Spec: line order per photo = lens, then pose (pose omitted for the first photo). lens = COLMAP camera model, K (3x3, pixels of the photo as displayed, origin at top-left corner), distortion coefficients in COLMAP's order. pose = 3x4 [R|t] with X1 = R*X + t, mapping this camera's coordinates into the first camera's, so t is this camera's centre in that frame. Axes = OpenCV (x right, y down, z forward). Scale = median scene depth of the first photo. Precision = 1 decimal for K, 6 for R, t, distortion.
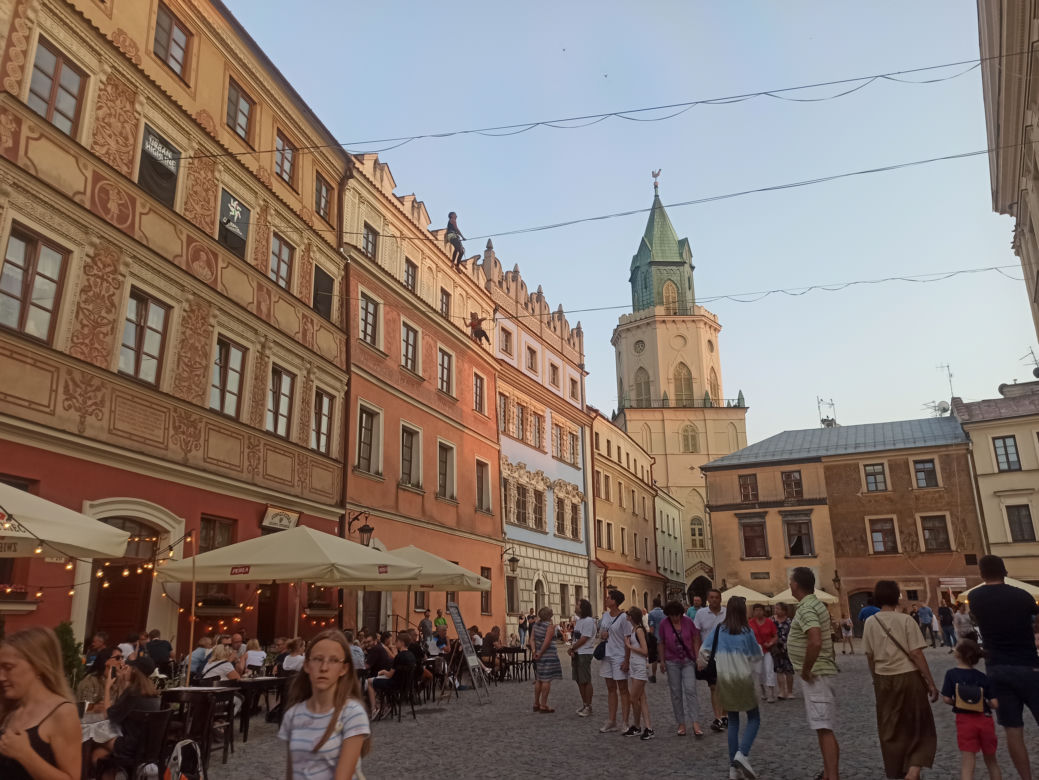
lens RADIAL K [[767.5, 0, 518.2], [0, 767.5, 384.2], [0, 0, 1]] dist [0.073764, -0.069818]
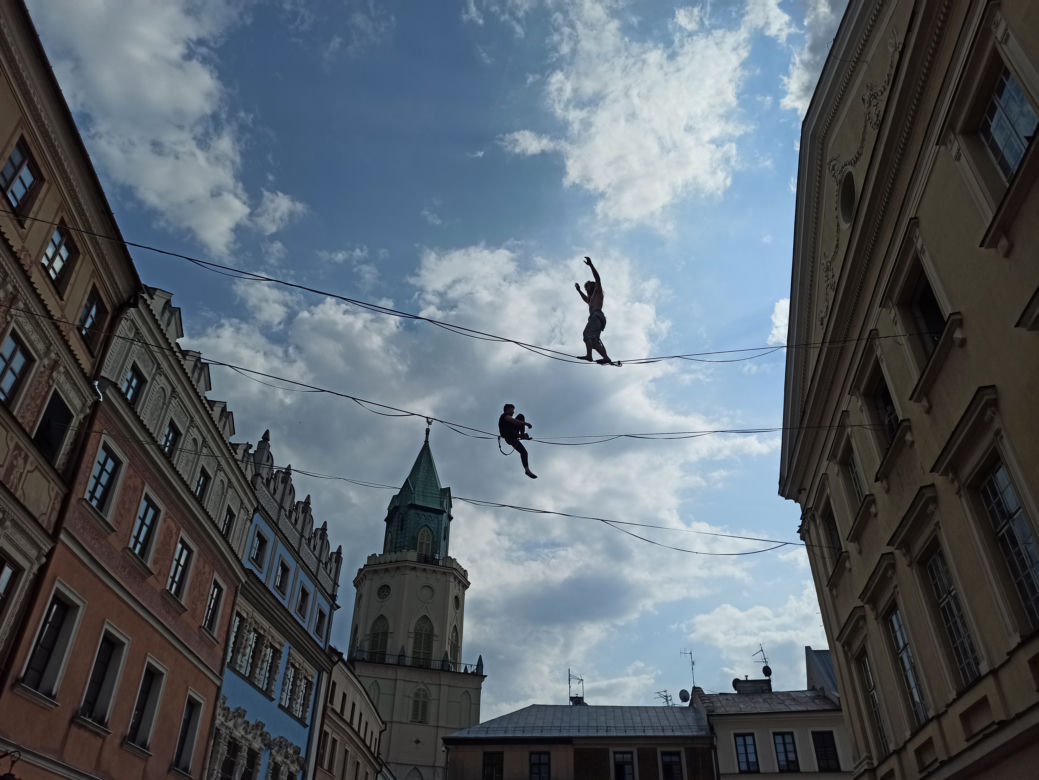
lens RADIAL K [[773.5, 0, 519.4], [0, 773.5, 383.8], [0, 0, 1]] dist [0.033061, -0.012577]
pose [[0.930186, 0.230378, 0.285796, -0.038127], [-0.127908, 0.933167, -0.335916, 0.025774], [-0.344083, 0.275909, 0.897486, 0.098993]]
